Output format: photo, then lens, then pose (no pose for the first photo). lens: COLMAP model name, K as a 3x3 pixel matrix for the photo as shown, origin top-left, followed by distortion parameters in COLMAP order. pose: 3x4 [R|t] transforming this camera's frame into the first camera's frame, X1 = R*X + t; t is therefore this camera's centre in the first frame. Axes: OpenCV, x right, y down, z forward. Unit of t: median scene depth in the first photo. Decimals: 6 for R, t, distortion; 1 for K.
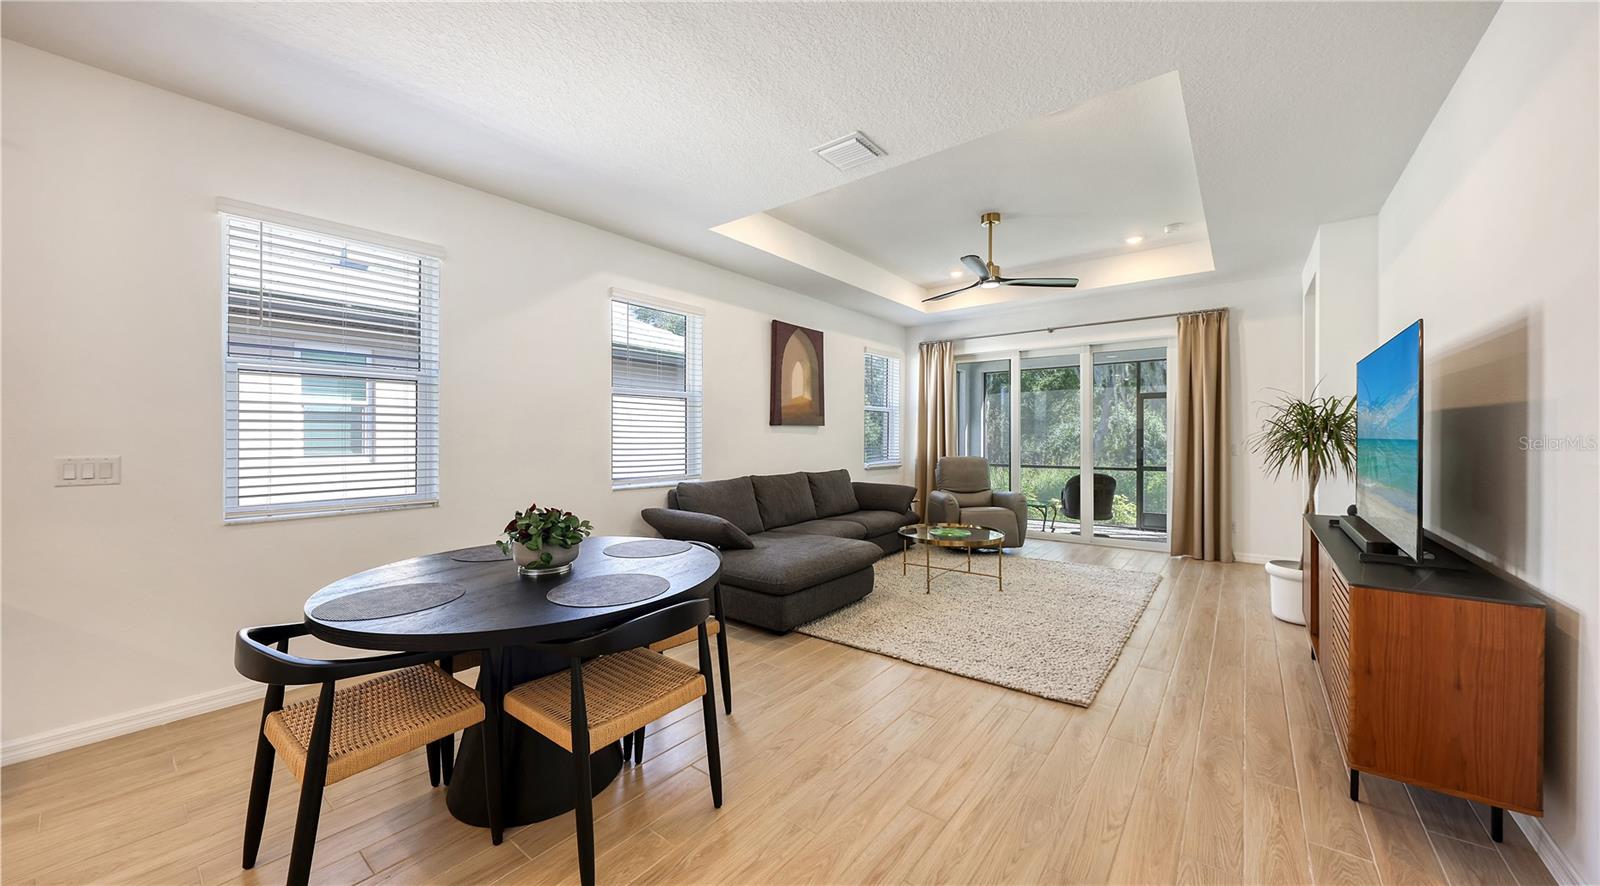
lens RADIAL K [[561.3, 0, 806.8], [0, 561.3, 445.0], [0, 0, 1]] dist [-0.003429, -0.000207]
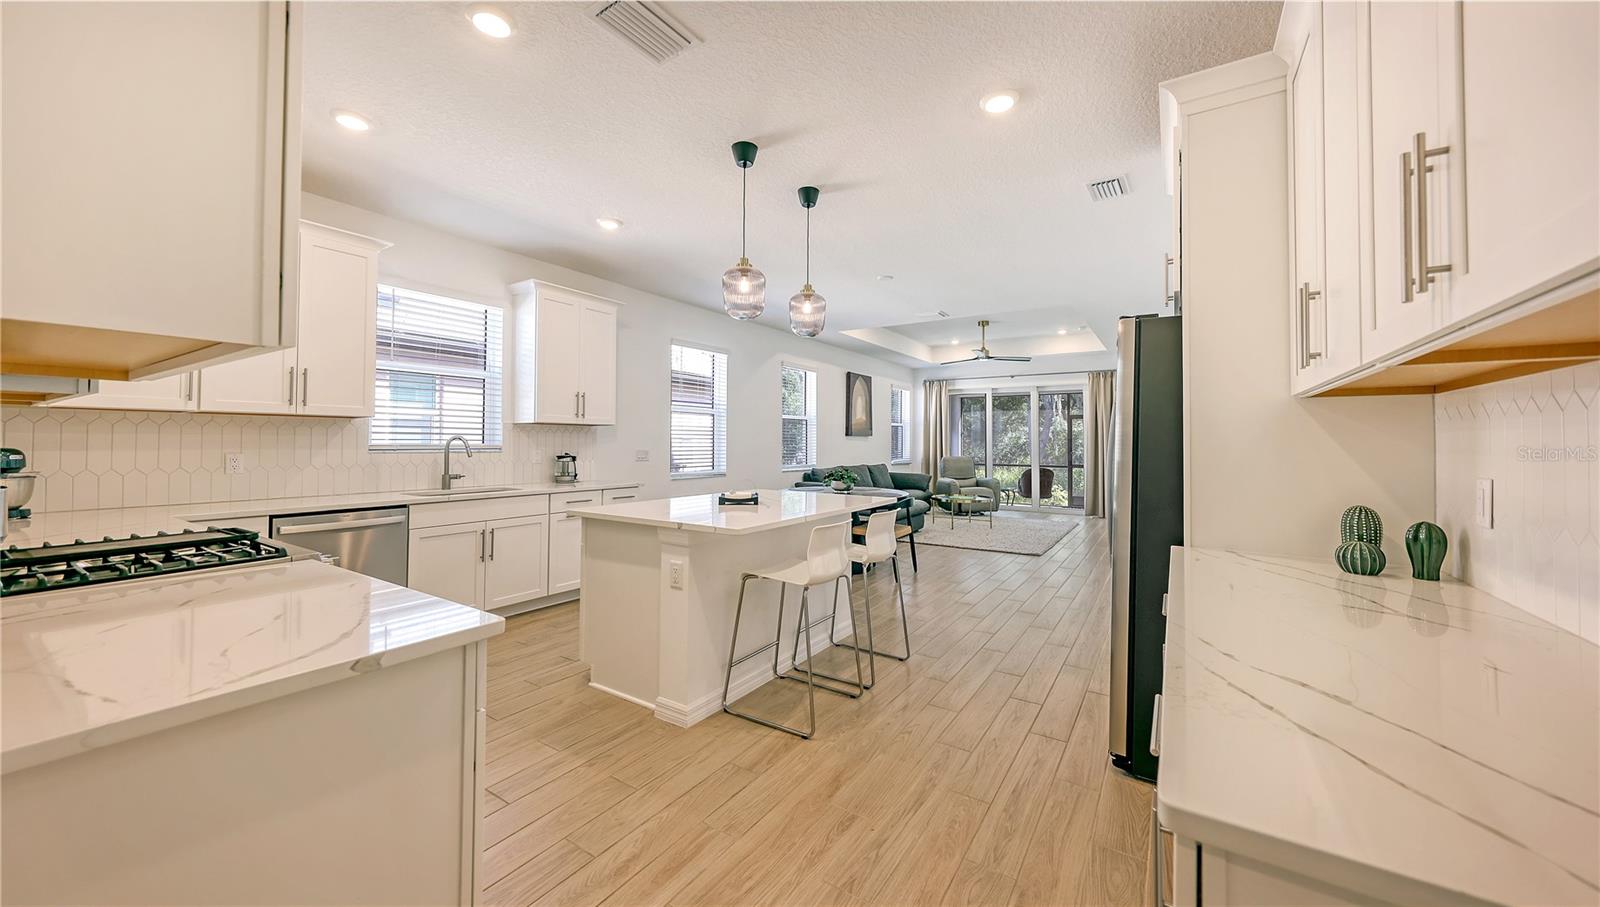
lens RADIAL K [[565.5, 0, 790.0], [0, 565.5, 428.3], [0, 0, 1]] dist [0.011325, -0.000124]
pose [[0.997981, 0.009457, 0.062810, -0.318360], [-0.006915, 0.999153, -0.040558, 0.010526], [-0.063141, 0.040042, 0.997201, -0.602793]]
